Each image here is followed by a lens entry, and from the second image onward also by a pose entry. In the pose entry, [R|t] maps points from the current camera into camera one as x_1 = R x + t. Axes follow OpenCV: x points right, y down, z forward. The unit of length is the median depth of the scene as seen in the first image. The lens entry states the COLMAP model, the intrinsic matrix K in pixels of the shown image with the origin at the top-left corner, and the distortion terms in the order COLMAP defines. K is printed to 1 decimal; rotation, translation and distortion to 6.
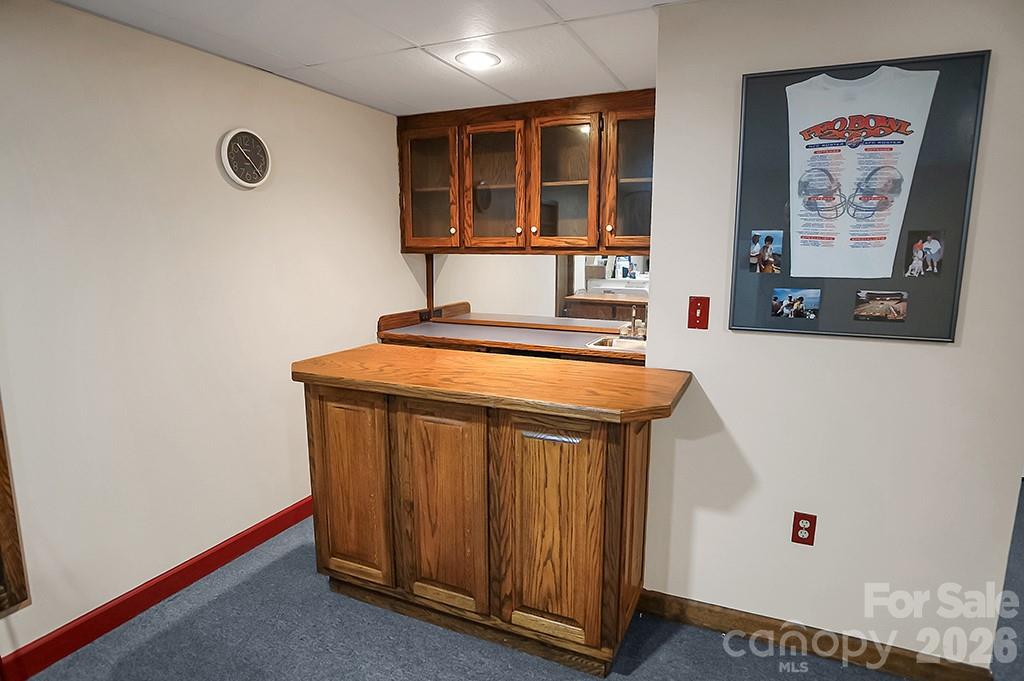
lens RADIAL K [[569.9, 0, 513.9], [0, 569.9, 344.8], [0, 0, 1]] dist [-0.026225, 0.000926]
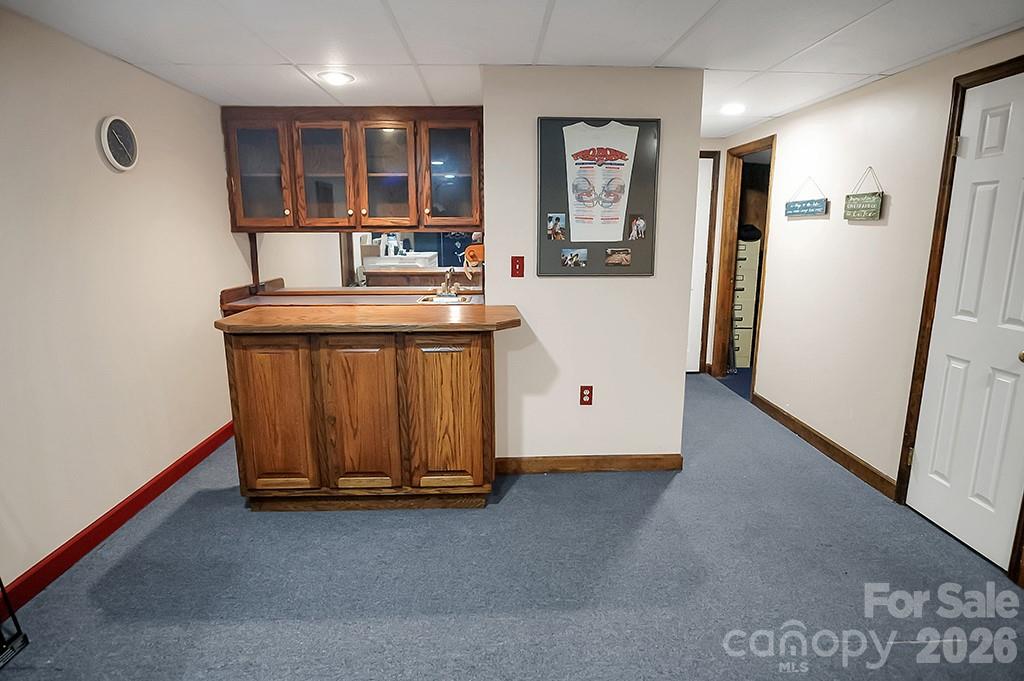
lens RADIAL K [[569.9, 0, 513.9], [0, 569.9, 344.8], [0, 0, 1]] dist [-0.026225, 0.000926]
pose [[0.893428, -0.091410, 0.439807, -0.381837], [0.078341, 0.995779, 0.047821, 0.079515], [-0.442322, -0.008270, 0.896818, -0.386671]]
